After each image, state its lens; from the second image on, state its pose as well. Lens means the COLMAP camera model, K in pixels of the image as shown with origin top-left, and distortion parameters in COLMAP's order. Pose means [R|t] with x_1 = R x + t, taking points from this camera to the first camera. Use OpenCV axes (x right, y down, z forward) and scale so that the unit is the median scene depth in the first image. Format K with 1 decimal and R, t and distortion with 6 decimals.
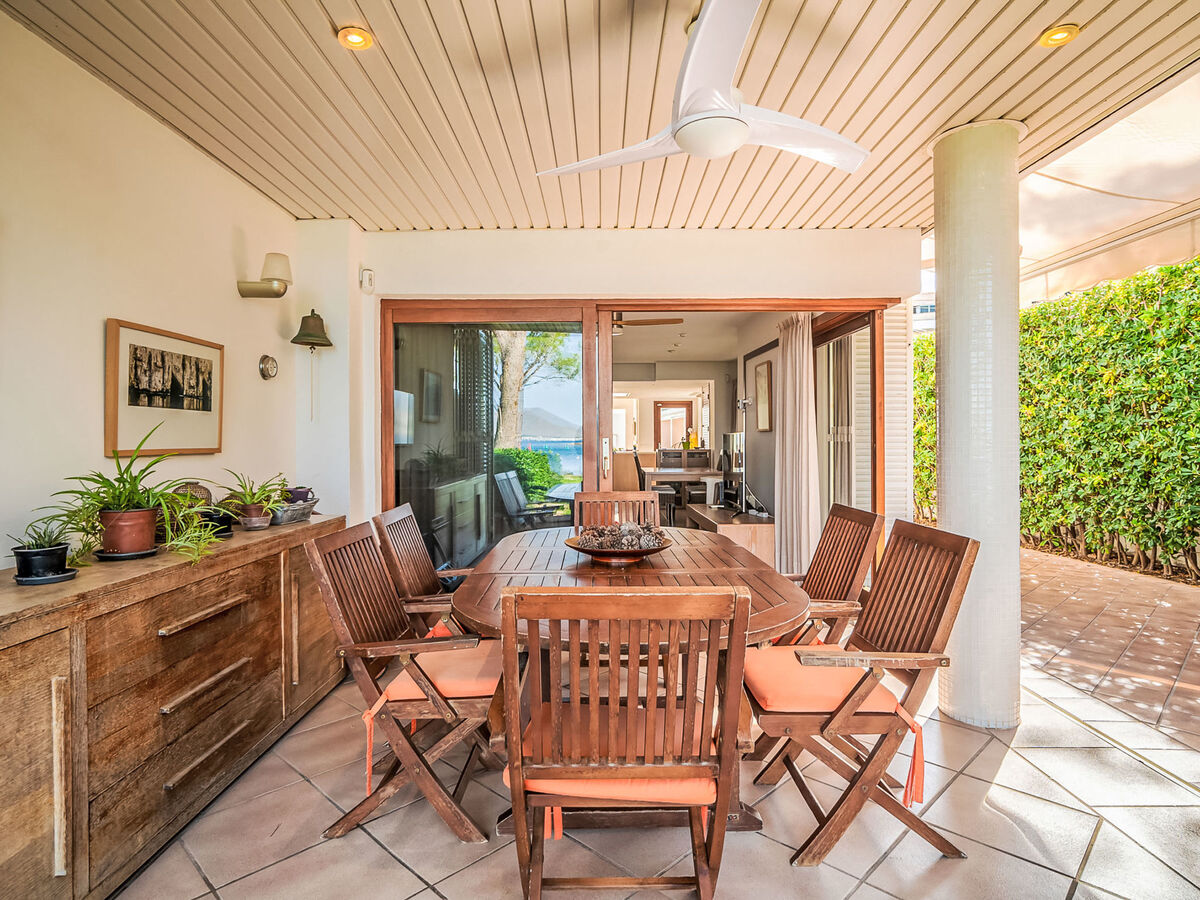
lens RADIAL K [[659.8, 0, 598.2], [0, 659.8, 444.2], [0, 0, 1]] dist [-0.005354, -0.000239]
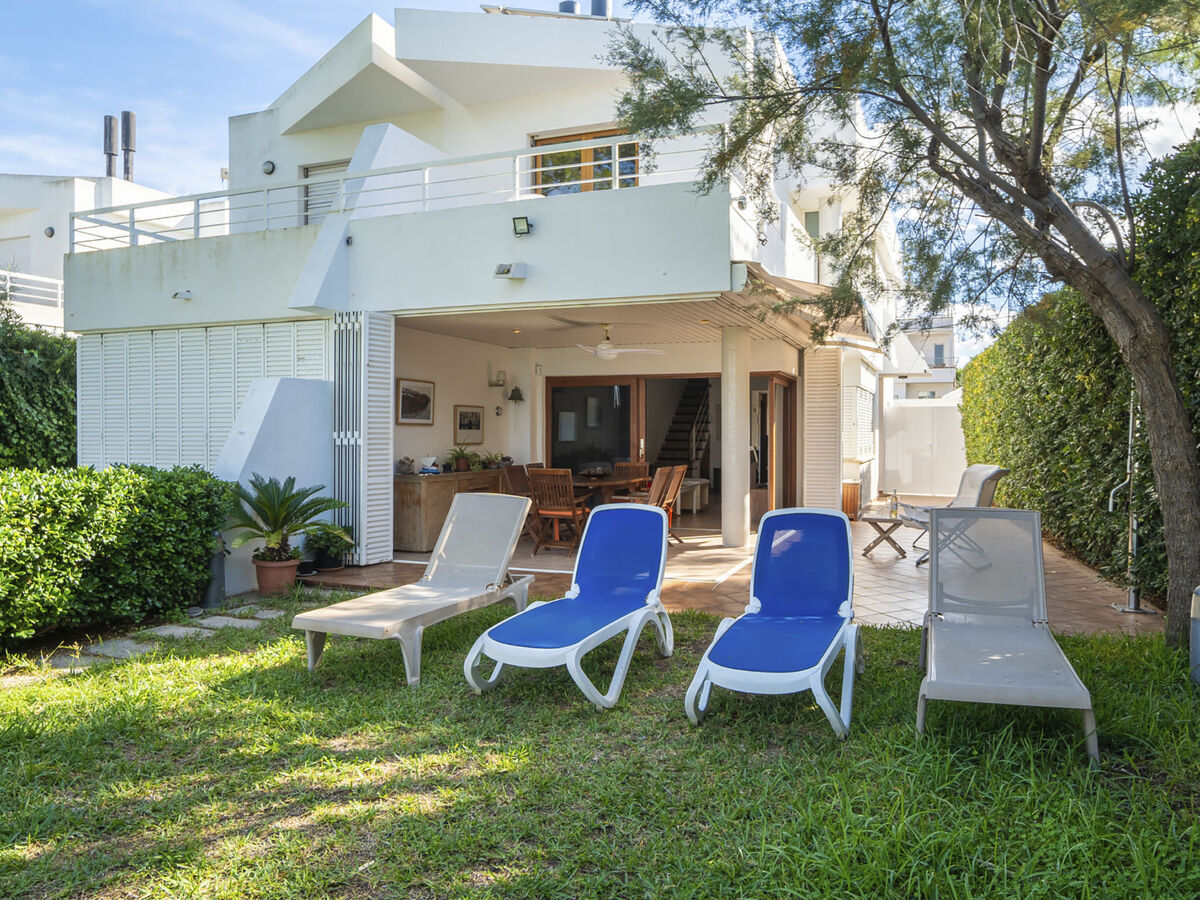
lens RADIAL K [[864.1, 0, 602.4], [0, 864.1, 444.7], [0, 0, 1]] dist [-0.002296, -0.000422]
pose [[0.929494, 0.008943, -0.368728, 1.493627], [-0.006748, 0.999951, 0.007242, -0.016963], [0.368774, -0.004243, 0.929509, -2.653368]]
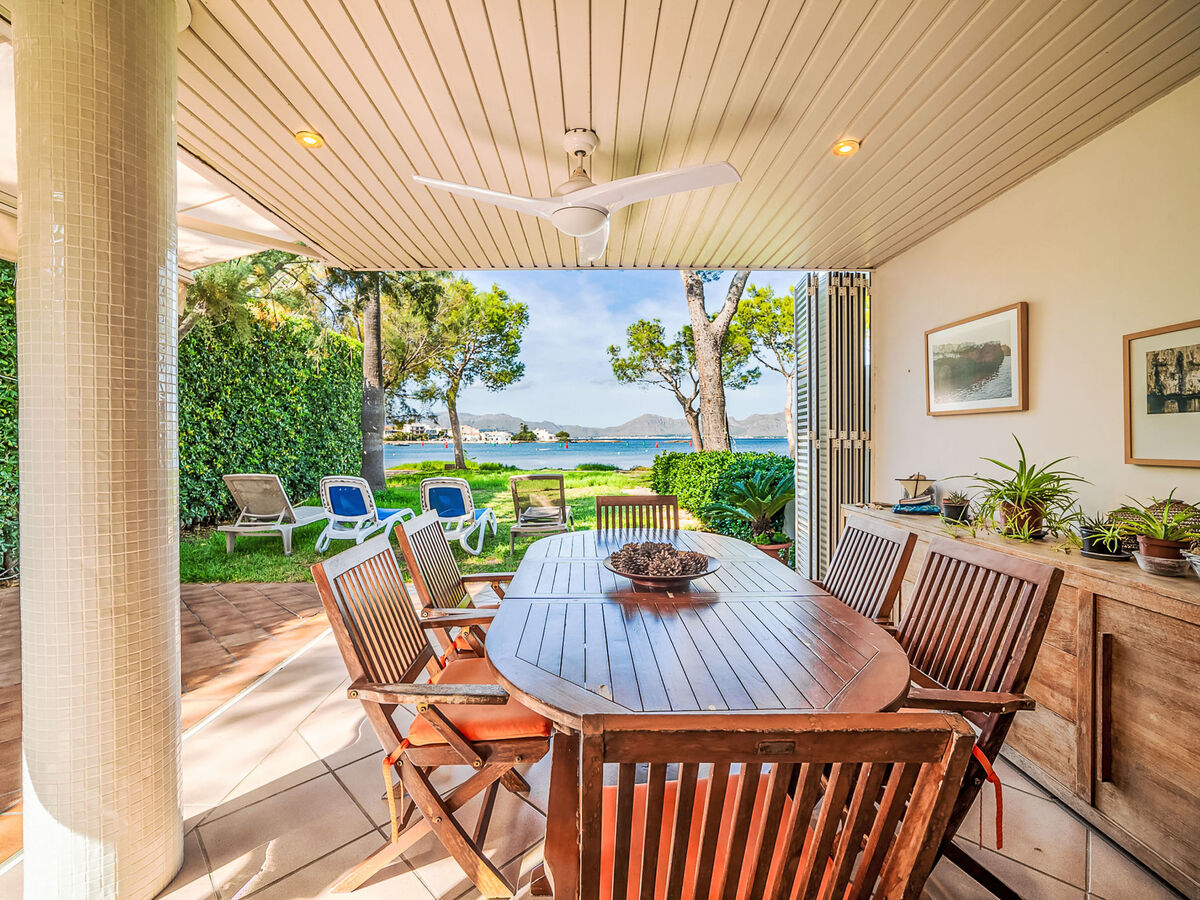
lens RADIAL K [[594.9, 0, 597.6], [0, 594.9, 442.8], [0, 0, 1]] dist [0.002063, 0.000437]
pose [[-0.999900, 0.008907, 0.011020, 0.106011], [0.009040, 0.999887, 0.012017, -0.031463], [-0.010912, 0.012115, -0.999867, 1.780550]]
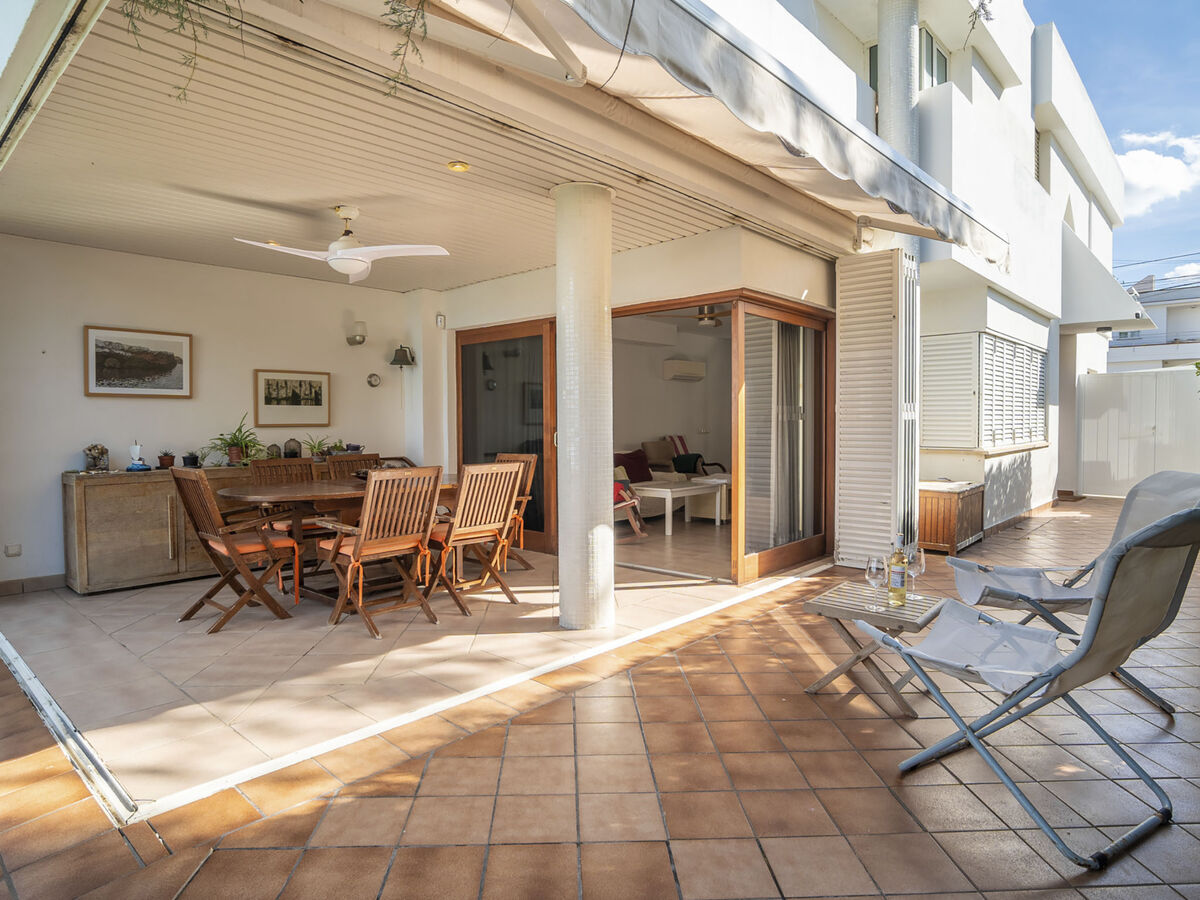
lens RADIAL K [[701.8, 0, 594.1], [0, 701.8, 448.0], [0, 0, 1]] dist [-0.008013, 0.000340]
pose [[0.737879, 0.024340, -0.674494, 1.711024], [-0.002404, 0.999438, 0.033437, 0.007713], [0.674929, -0.023051, 0.737523, -0.048660]]
